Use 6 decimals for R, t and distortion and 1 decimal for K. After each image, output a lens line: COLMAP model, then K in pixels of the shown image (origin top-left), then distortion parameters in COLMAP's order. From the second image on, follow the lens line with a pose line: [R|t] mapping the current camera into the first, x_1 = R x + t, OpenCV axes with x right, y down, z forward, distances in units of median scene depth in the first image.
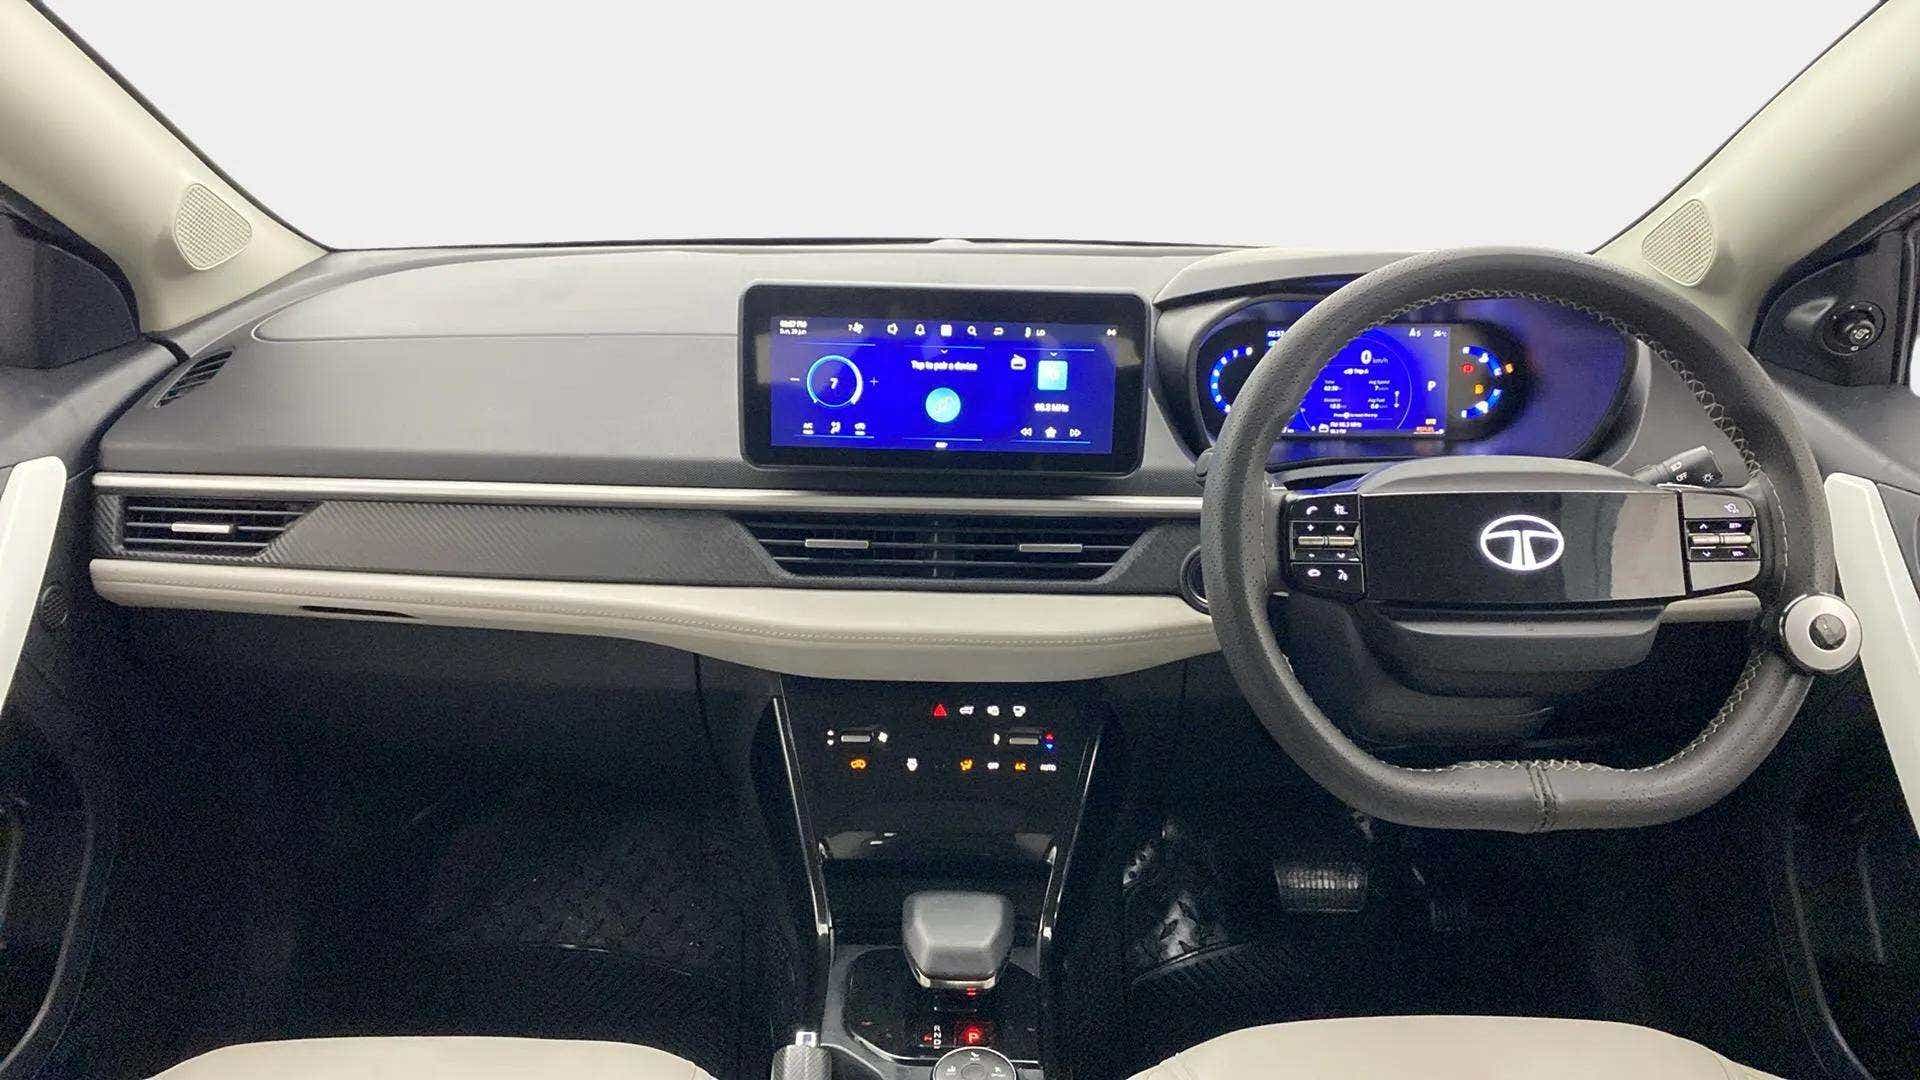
lens RADIAL K [[1411.1, 0, 973.8], [0, 1411.1, 502.6], [0, 0, 1]] dist [0.028117, -0.051456]
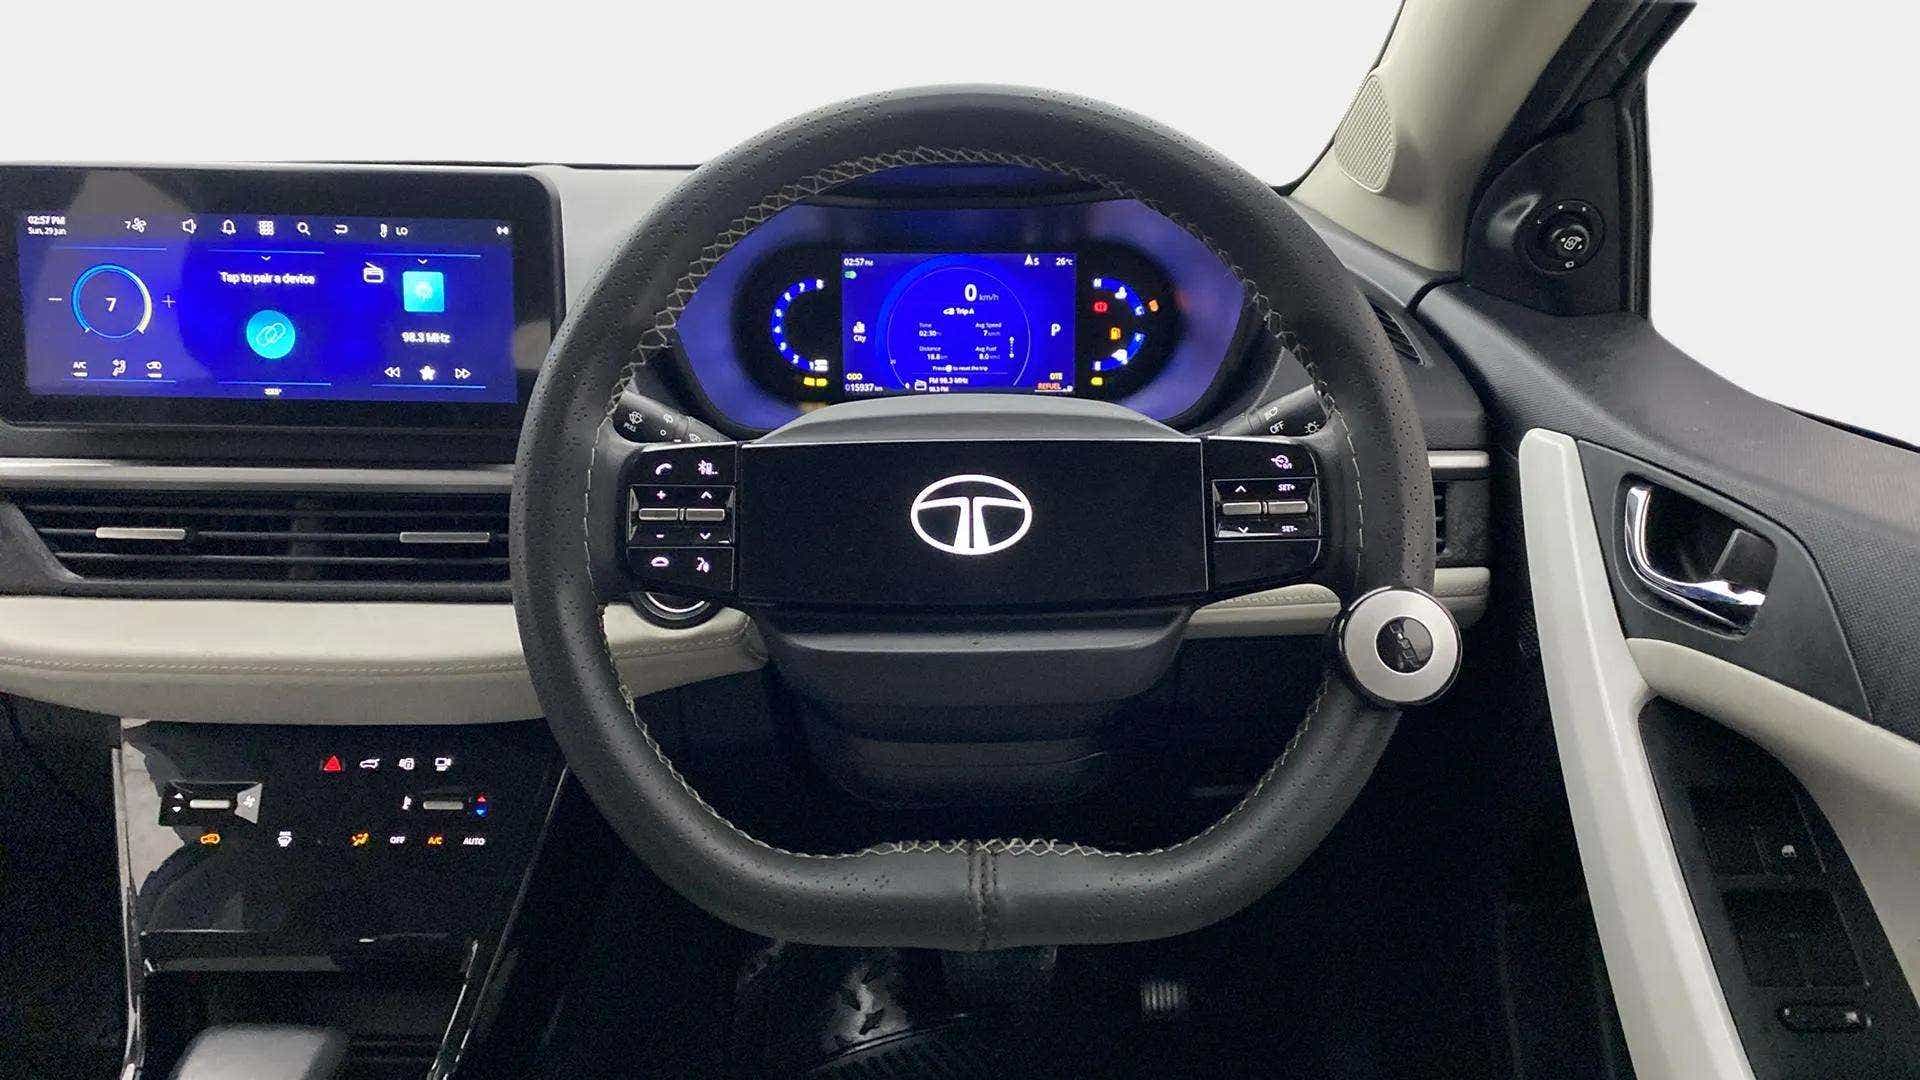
lens RADIAL K [[1411.1, 0, 972.5], [0, 1411.1, 525.0], [0, 0, 1]] dist [0.028117, -0.051456]
pose [[0.999615, -0.005854, 0.027117, 0.299109], [0.005820, 0.999982, 0.001354, 0.026104], [-0.027125, -0.001195, 0.999631, 0.272577]]
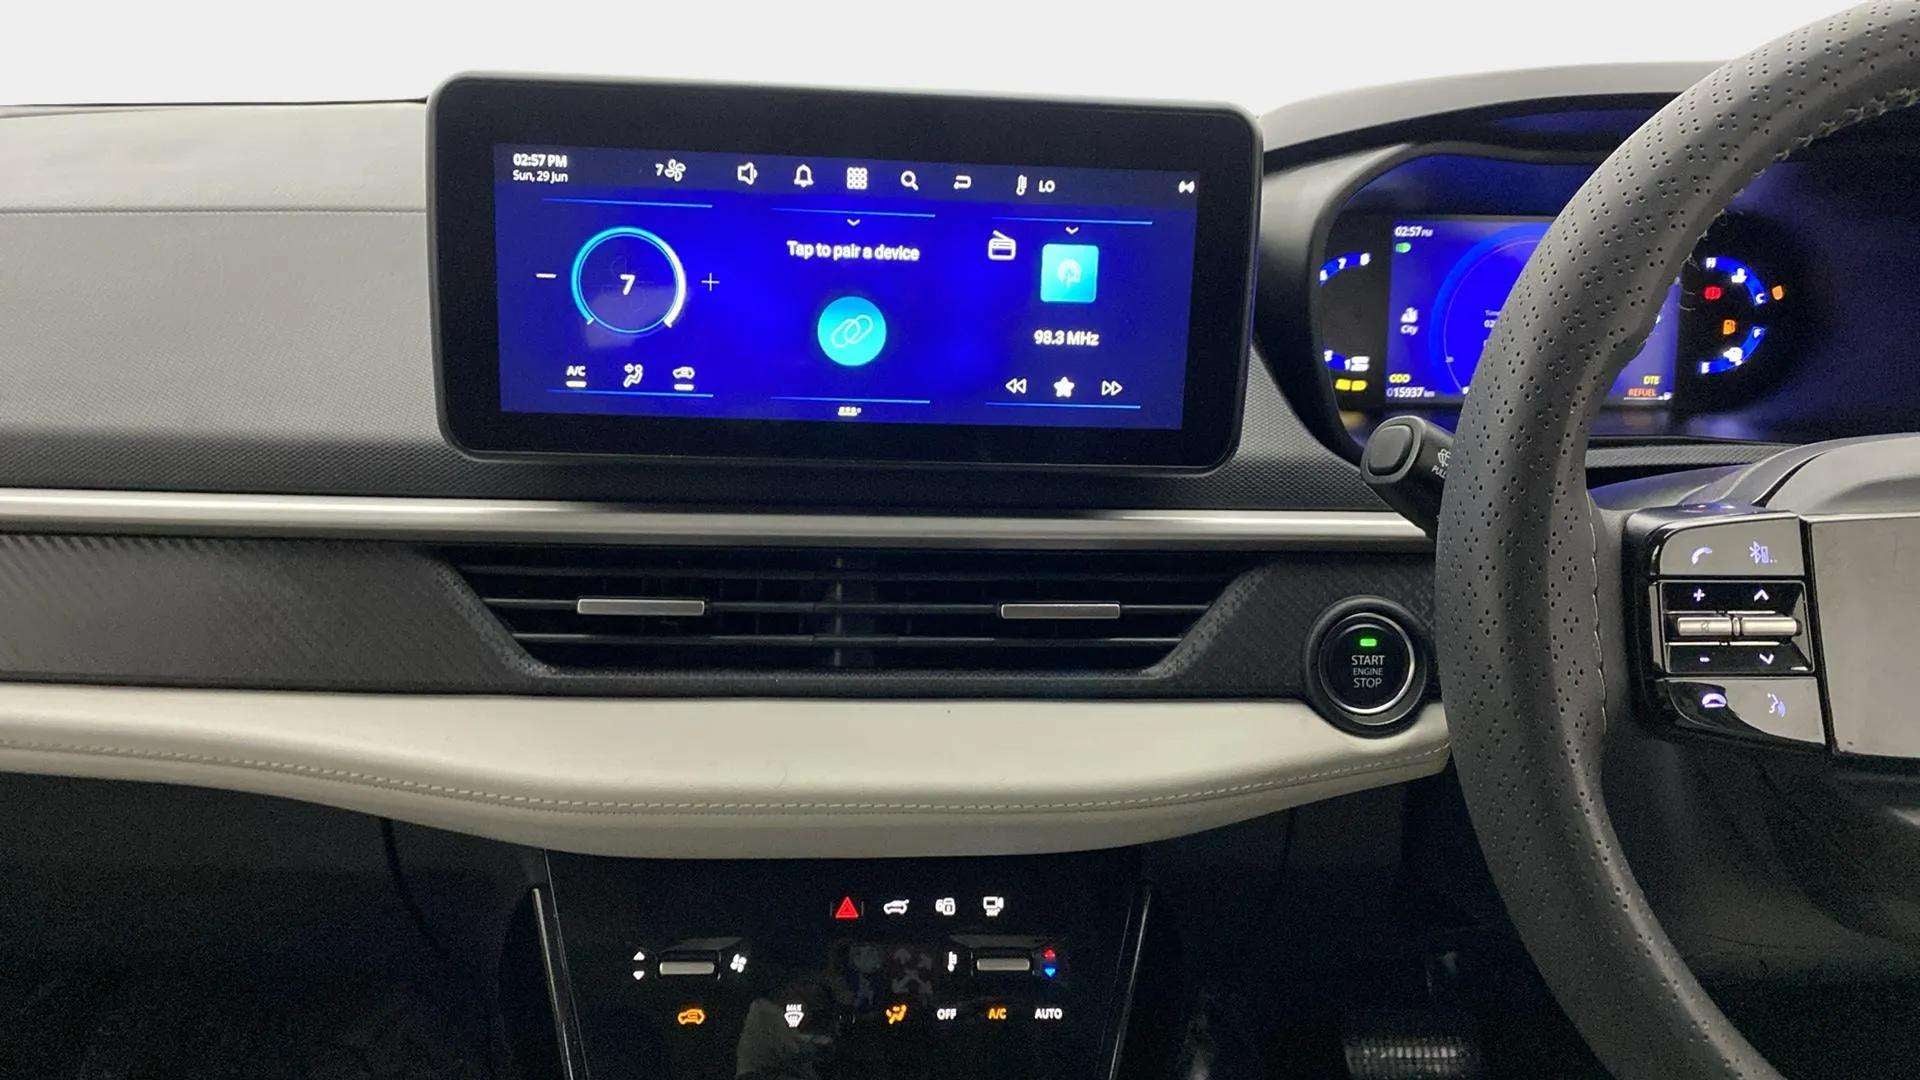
lens RADIAL K [[1411.1, 0, 985.6], [0, 1411.1, 507.4], [0, 0, 1]] dist [0.028117, -0.051456]
pose [[0.996958, -0.003033, 0.077878, -0.013060], [0.001902, 0.999892, 0.014592, -0.013515], [-0.077914, -0.014400, 0.996856, 0.481370]]
